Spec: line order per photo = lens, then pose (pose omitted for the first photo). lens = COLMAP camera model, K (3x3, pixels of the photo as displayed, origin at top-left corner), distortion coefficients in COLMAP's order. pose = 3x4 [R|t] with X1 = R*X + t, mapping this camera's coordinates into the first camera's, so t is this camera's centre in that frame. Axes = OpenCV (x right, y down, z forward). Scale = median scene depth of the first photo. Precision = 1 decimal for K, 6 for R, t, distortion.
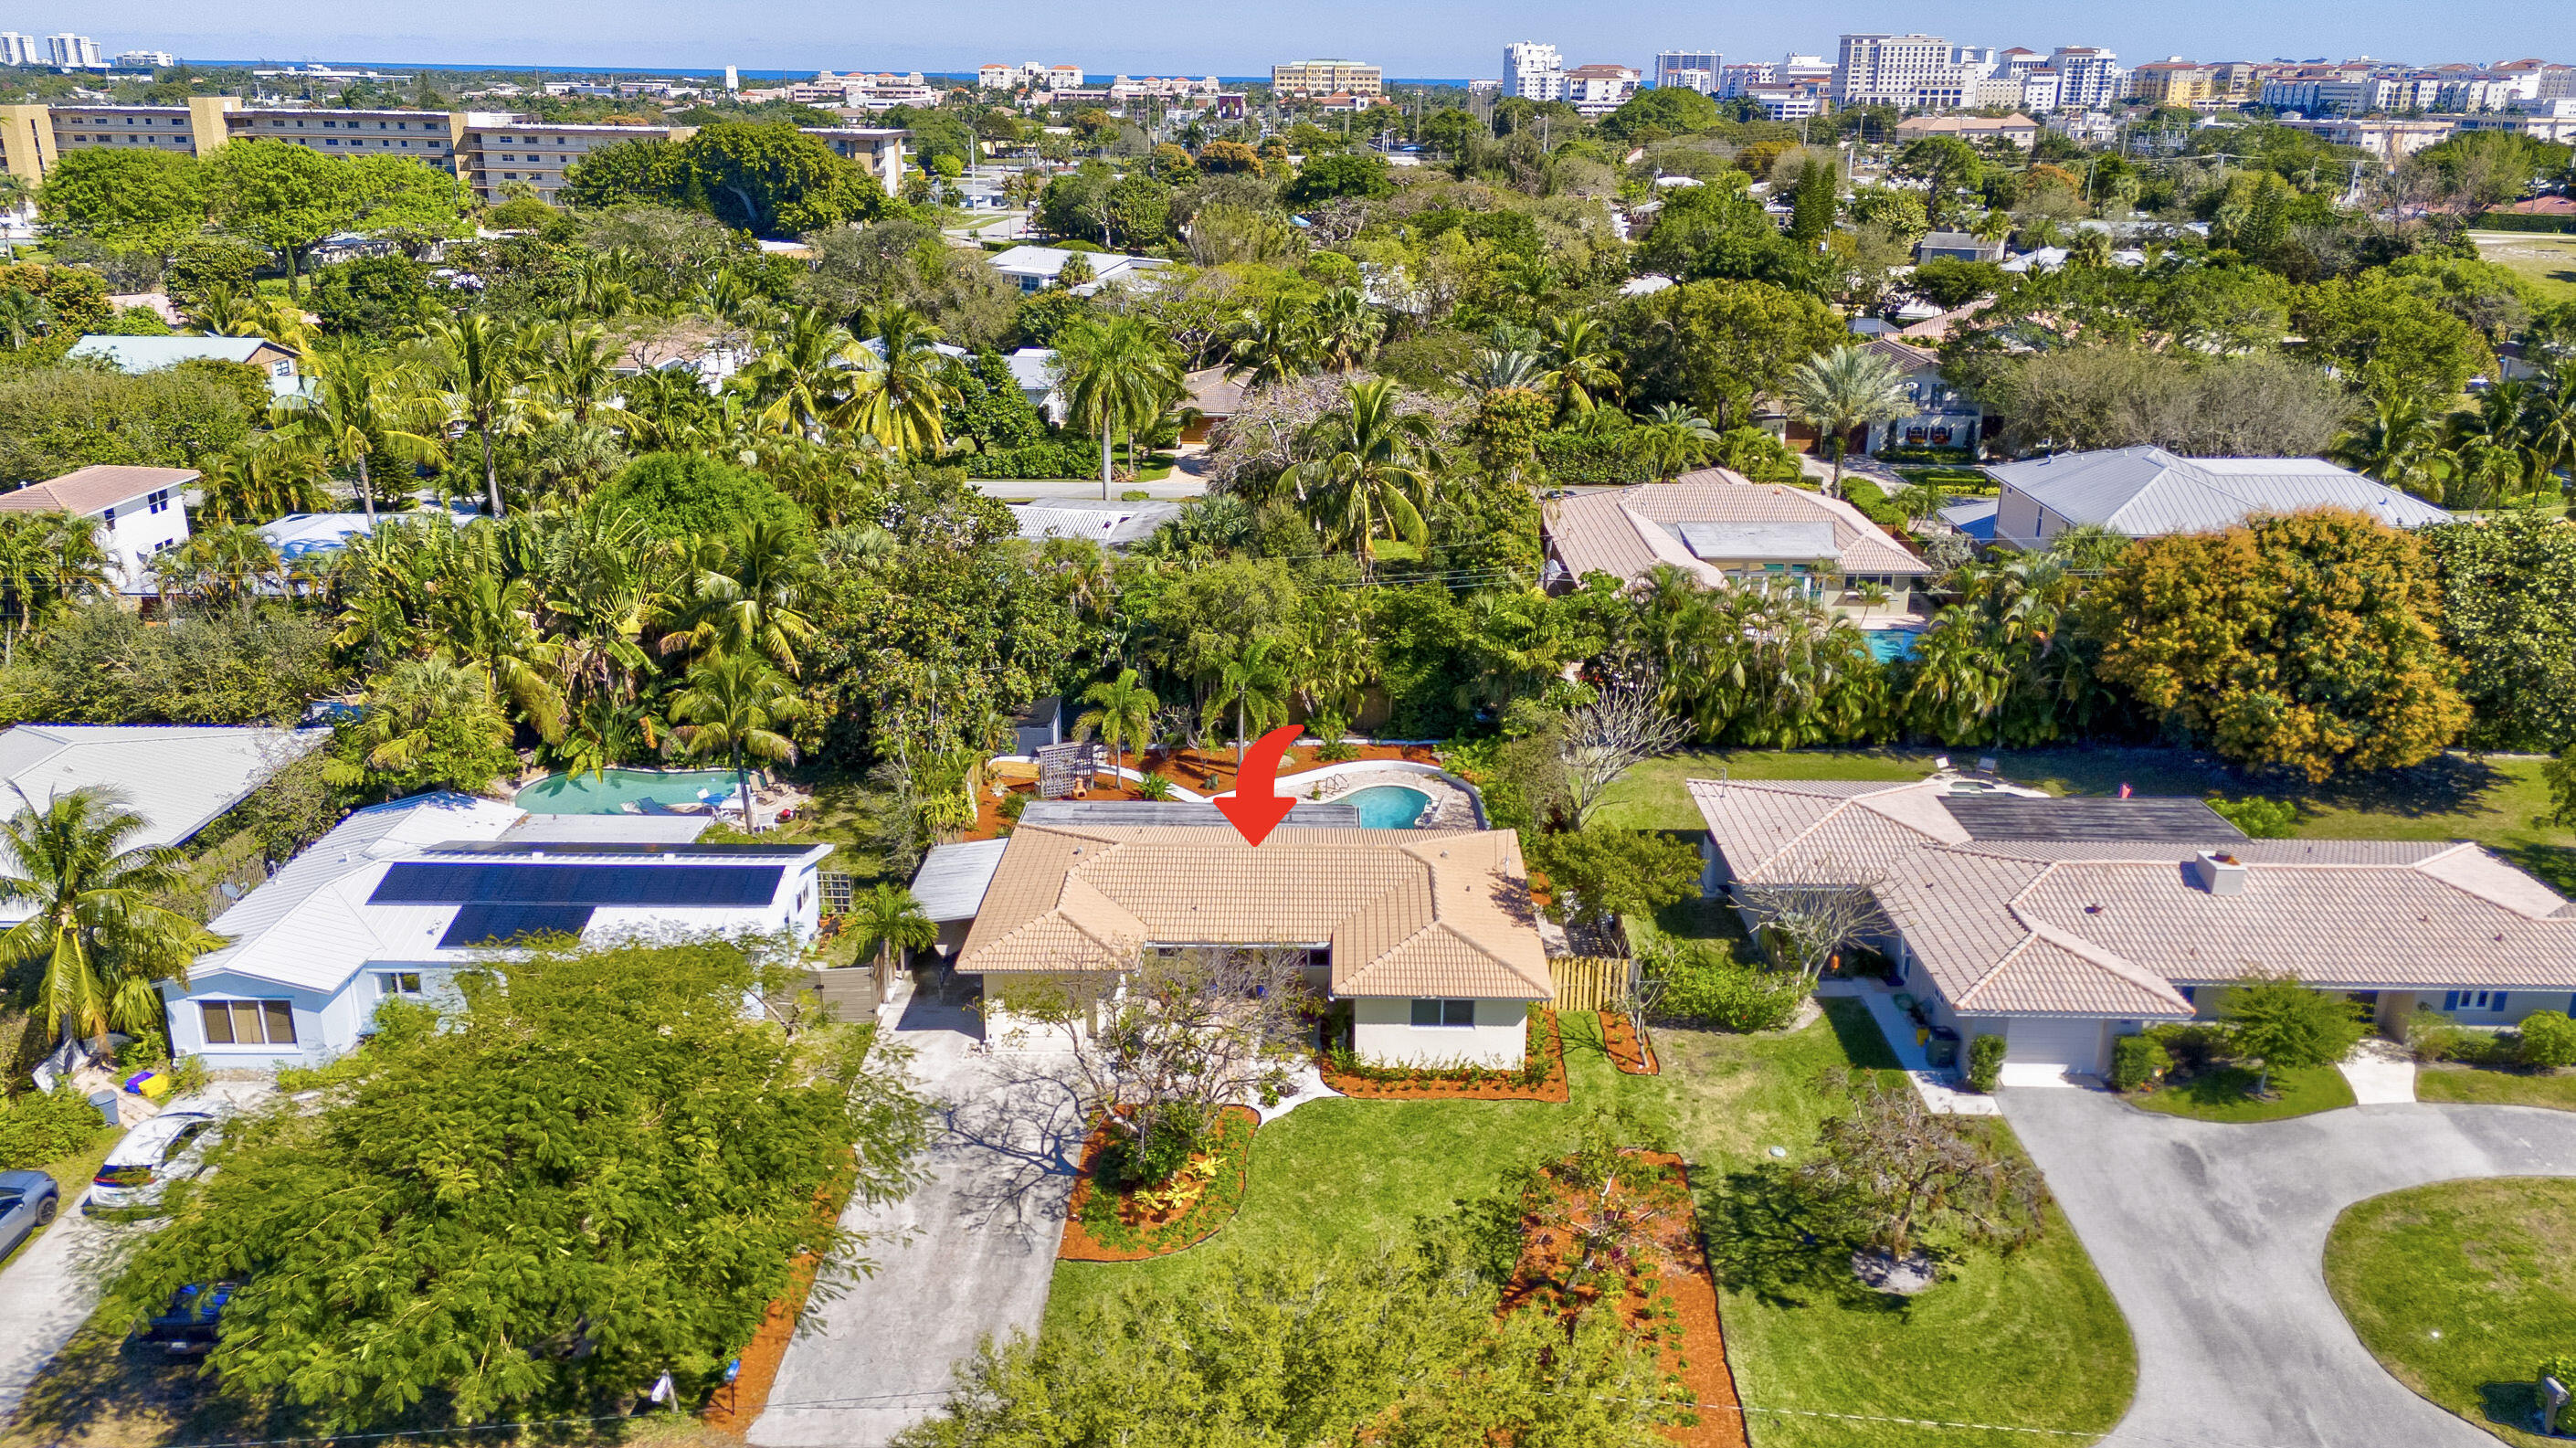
lens RADIAL K [[1925.7, 0, 1299.3], [0, 1925.7, 715.6], [0, 0, 1]] dist [0.062946, -0.058074]
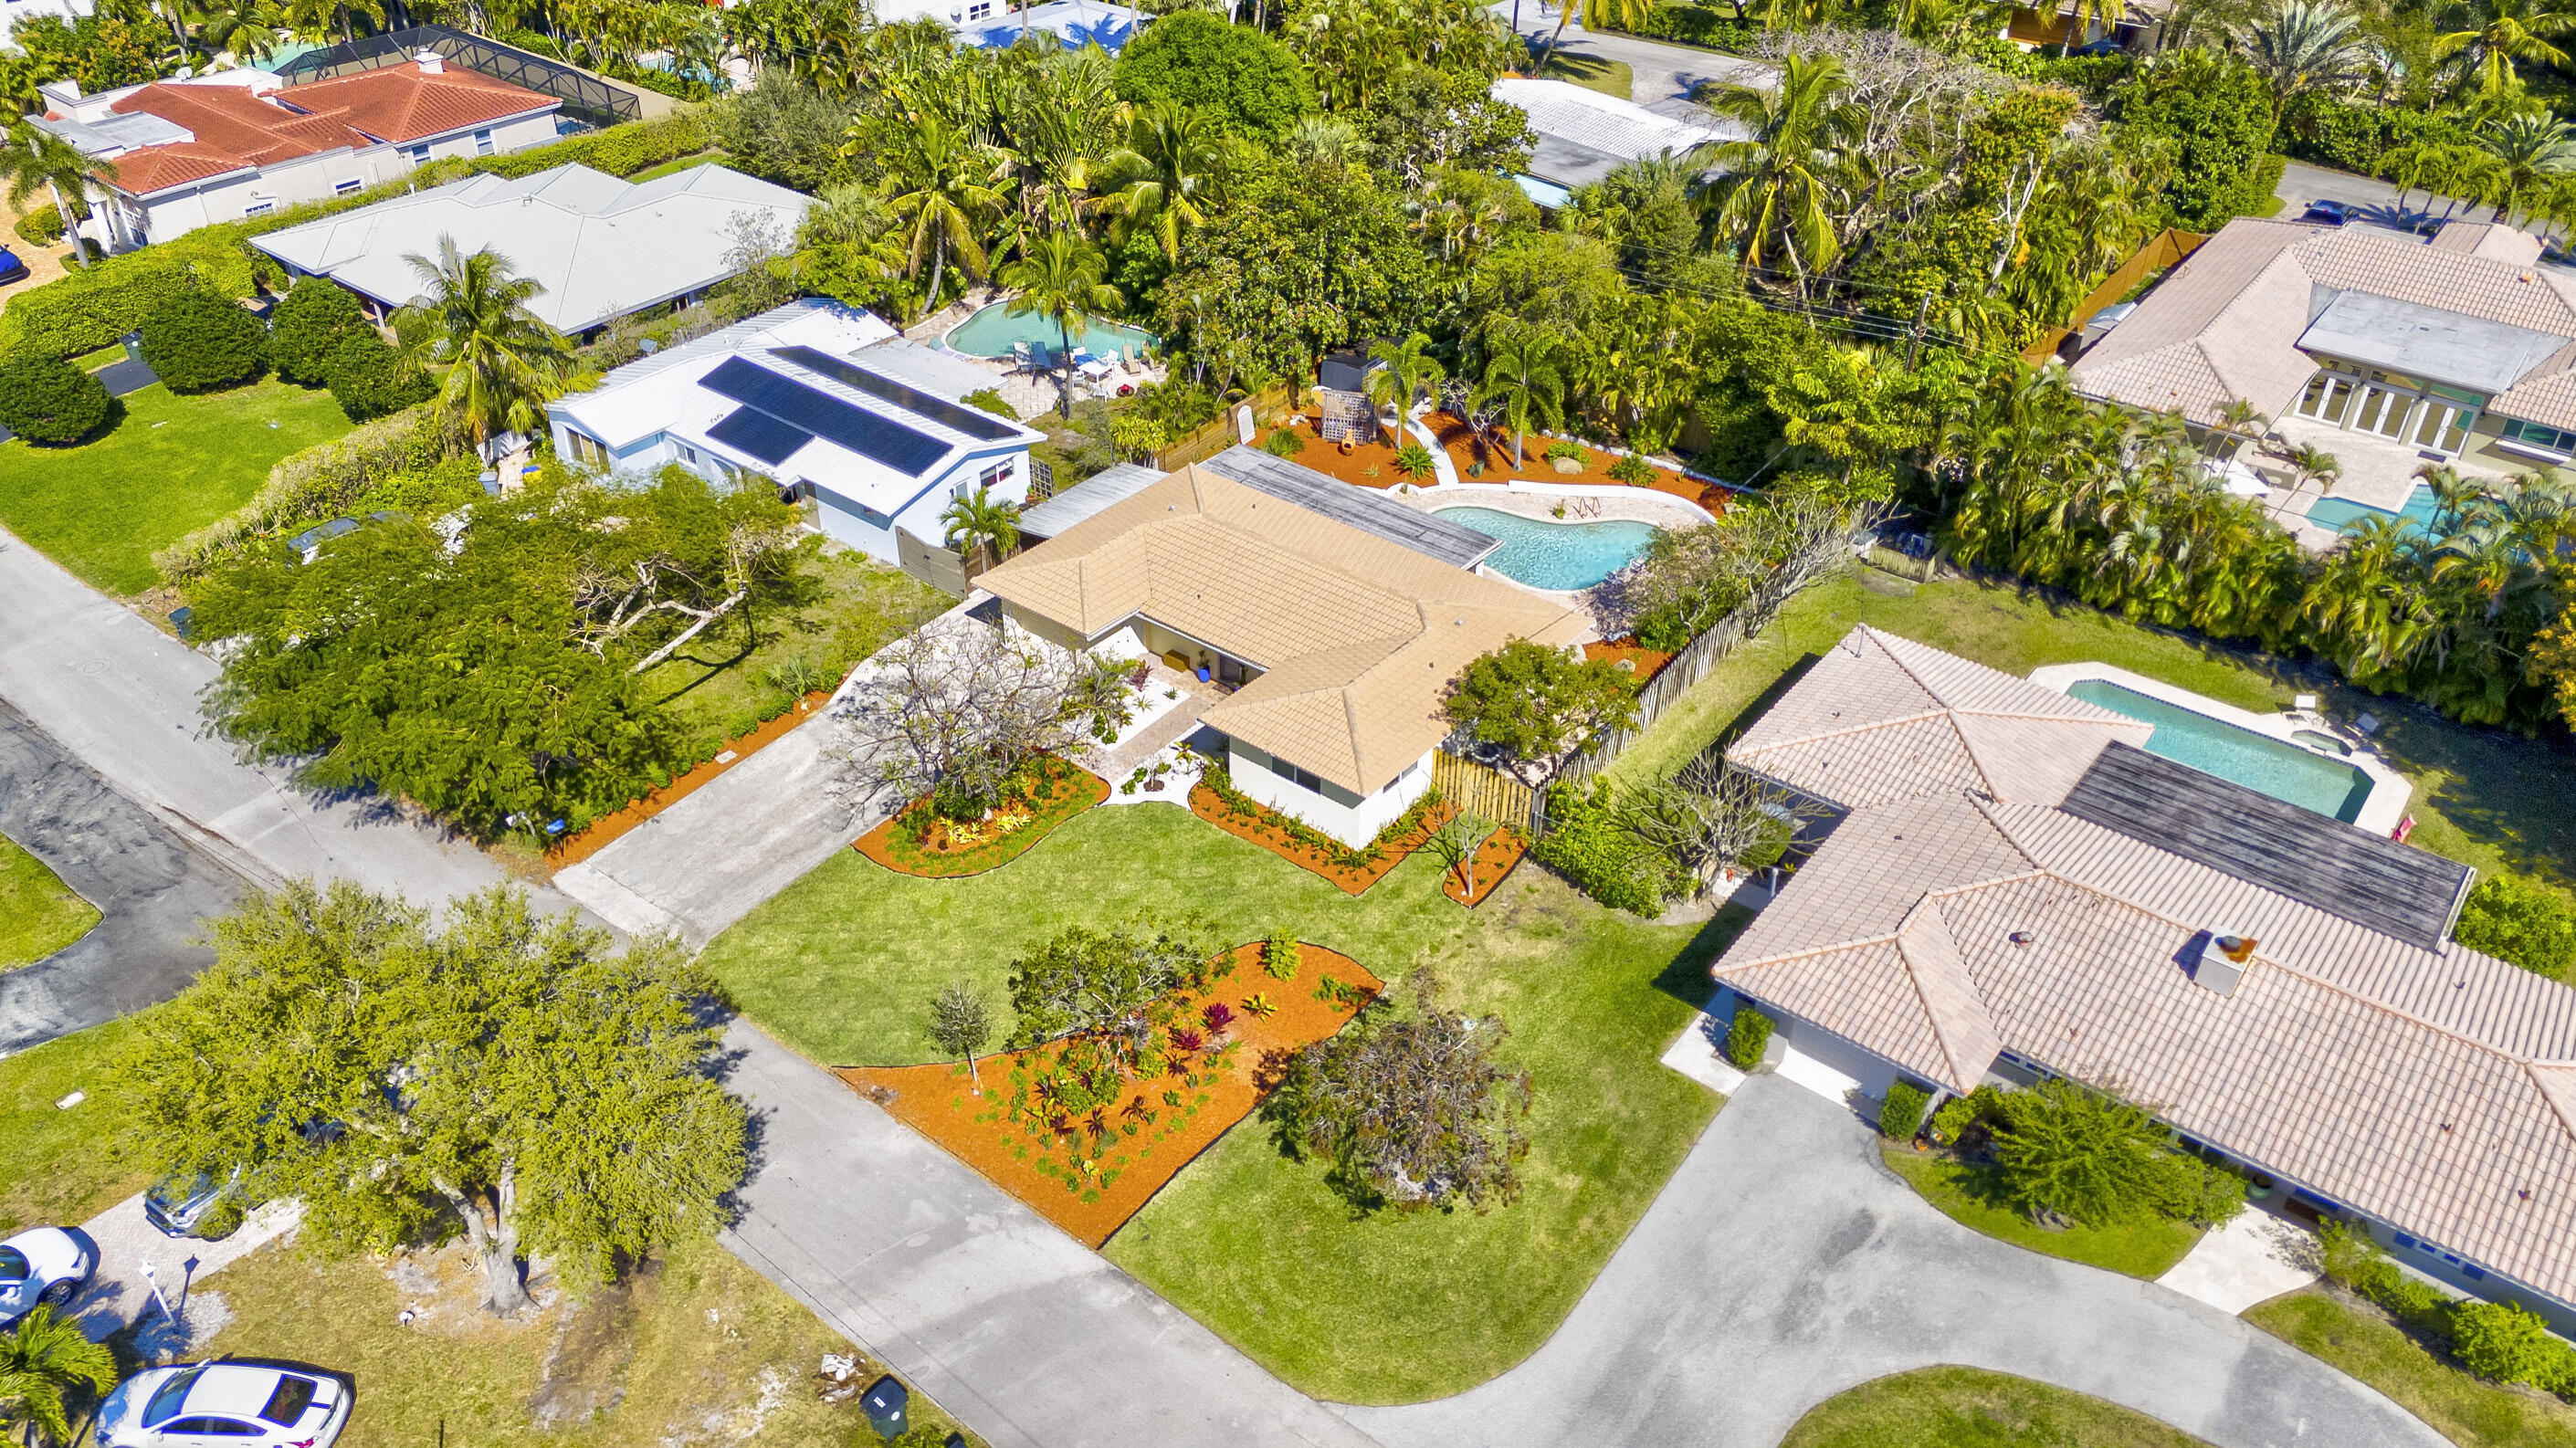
lens RADIAL K [[1925.5, 0, 1286.5], [0, 1925.5, 736.1], [0, 0, 1]] dist [0.062946, -0.058074]
pose [[0.787284, 0.351568, -0.506541, 0.427072], [-0.198617, 0.922329, 0.331452, -0.147066], [0.583726, -0.160339, 0.795962, 0.138880]]
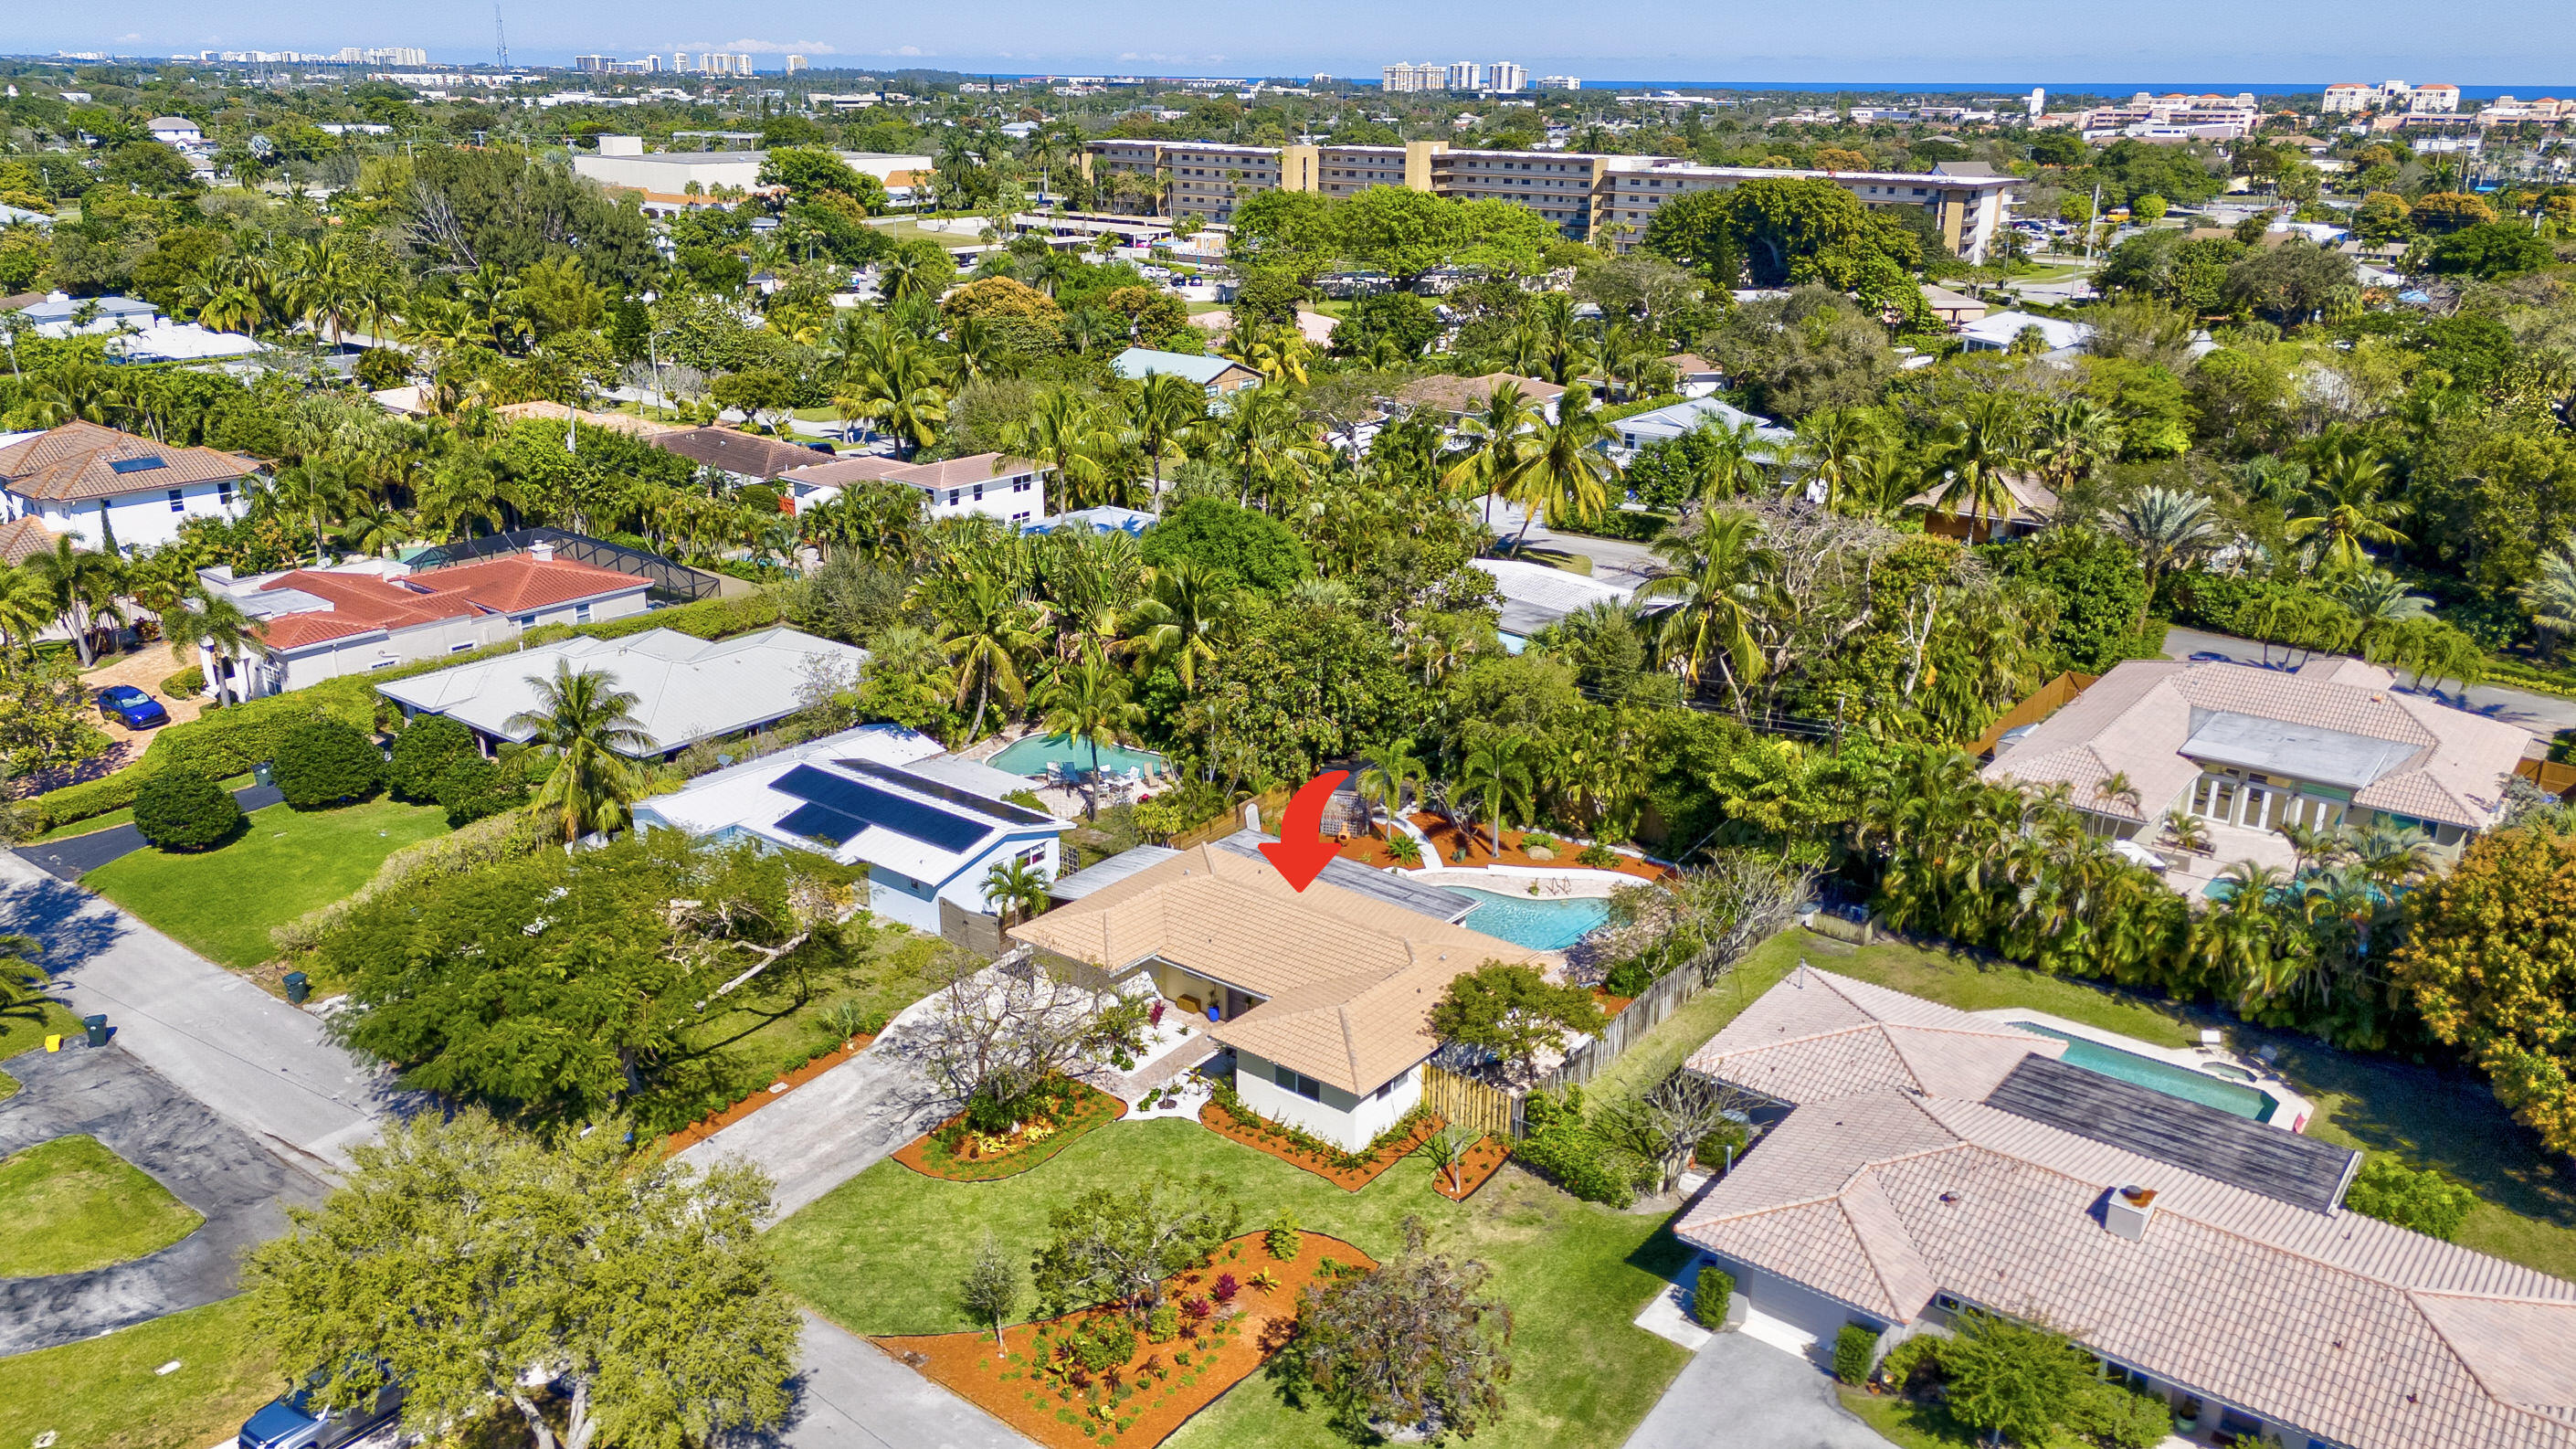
lens RADIAL K [[1925.8, 0, 1284.1], [0, 1925.8, 725.3], [0, 0, 1]] dist [0.062946, -0.058074]
pose [[0.785794, 0.195065, -0.586922, 0.508516], [-0.195506, 0.978644, 0.063504, -0.088748], [0.586776, 0.064846, 0.807149, 0.051474]]
